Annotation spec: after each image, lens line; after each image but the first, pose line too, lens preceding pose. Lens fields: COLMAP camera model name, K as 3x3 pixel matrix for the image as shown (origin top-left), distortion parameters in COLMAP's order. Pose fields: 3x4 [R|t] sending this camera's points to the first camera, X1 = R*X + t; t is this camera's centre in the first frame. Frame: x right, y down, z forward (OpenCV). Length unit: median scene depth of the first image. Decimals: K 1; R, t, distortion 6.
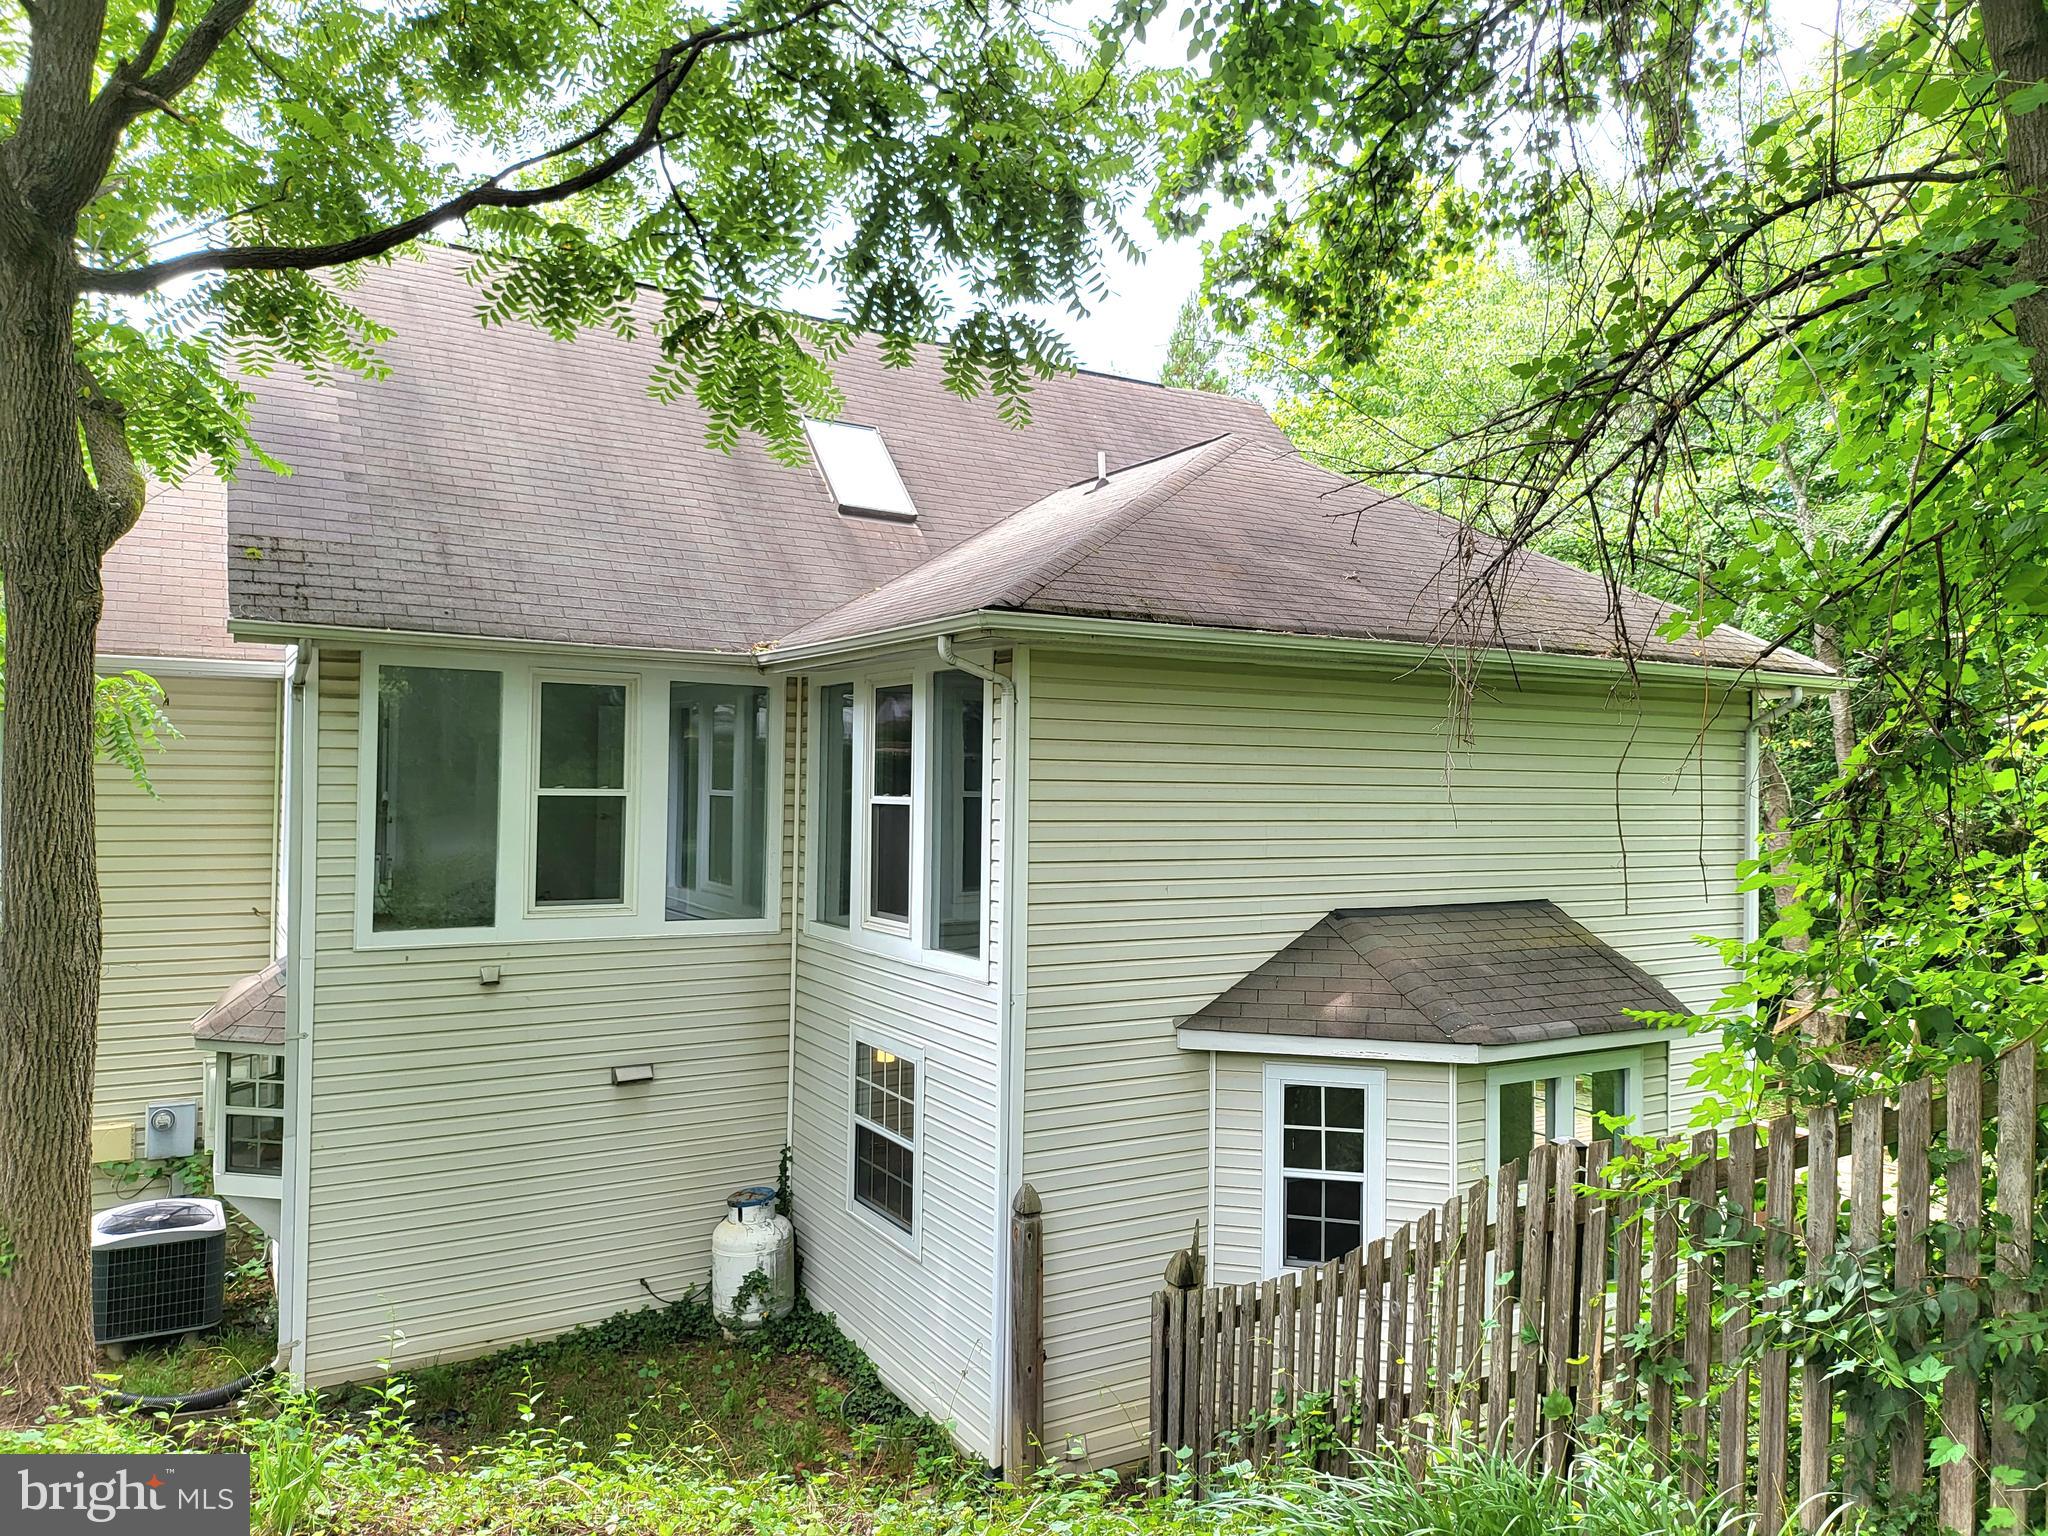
lens RADIAL K [[1349.8, 0, 1024.0], [0, 1349.8, 768.0], [0, 0, 1]] dist [0.027841, -0.037617]
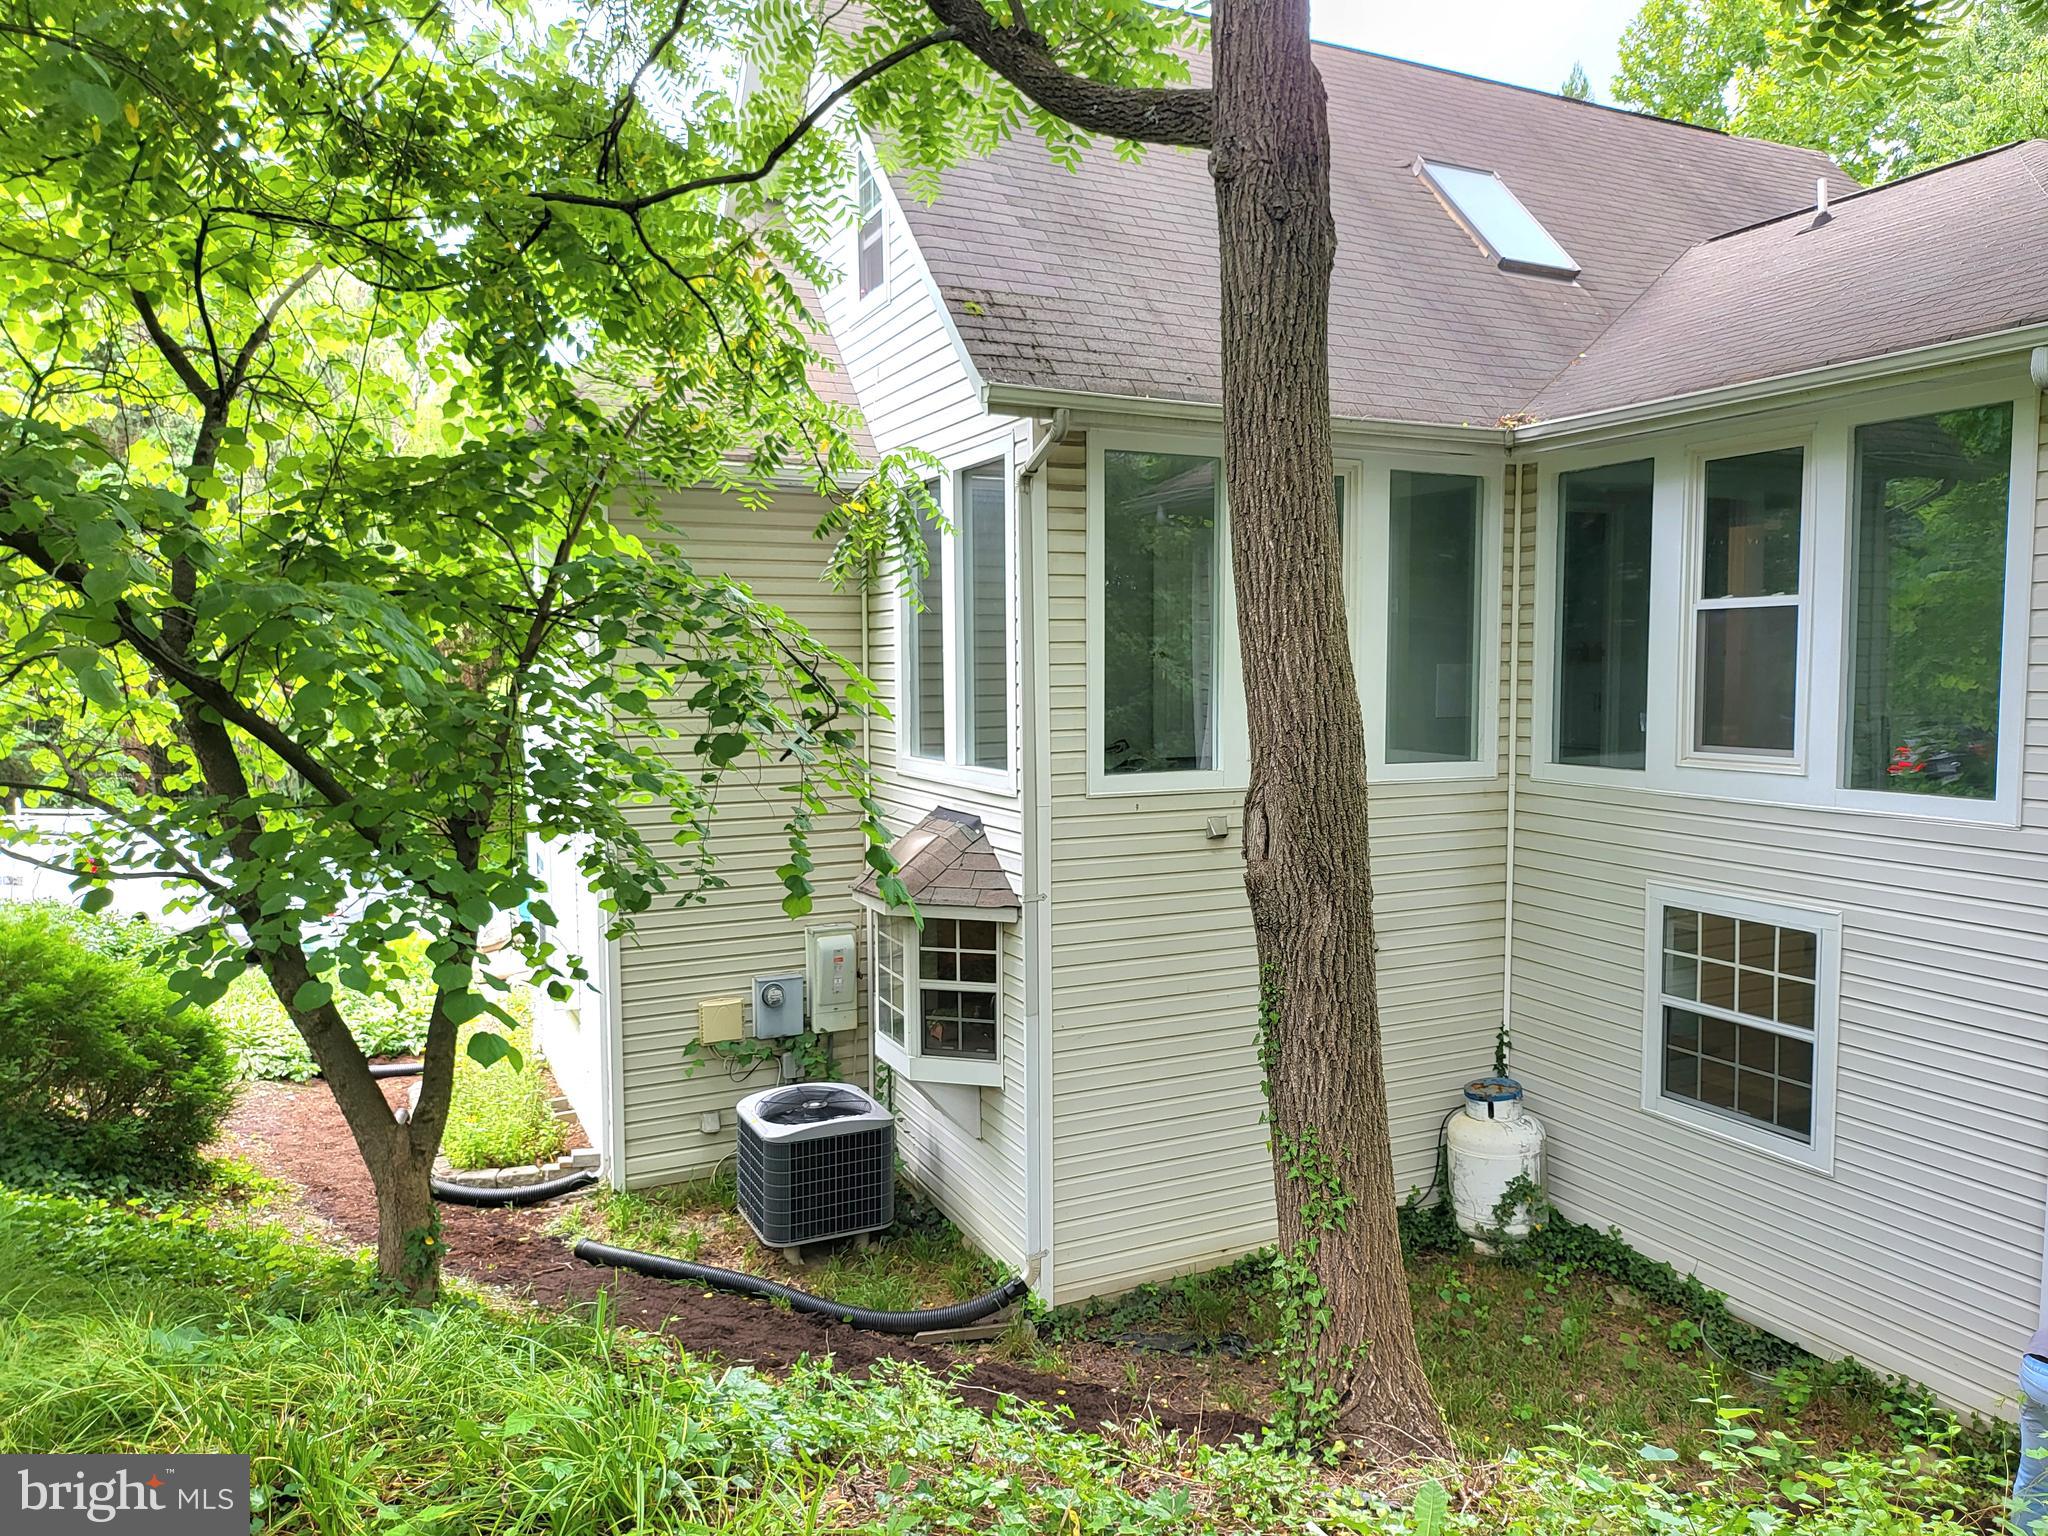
lens RADIAL K [[1349.8, 0, 1024.0], [0, 1349.8, 768.0], [0, 0, 1]] dist [0.027841, -0.037617]
pose [[0.995404, -0.012283, -0.094970, -0.422294], [0.020637, 0.995952, 0.087485, 0.040379], [0.093511, -0.089043, 0.991629, 0.163194]]
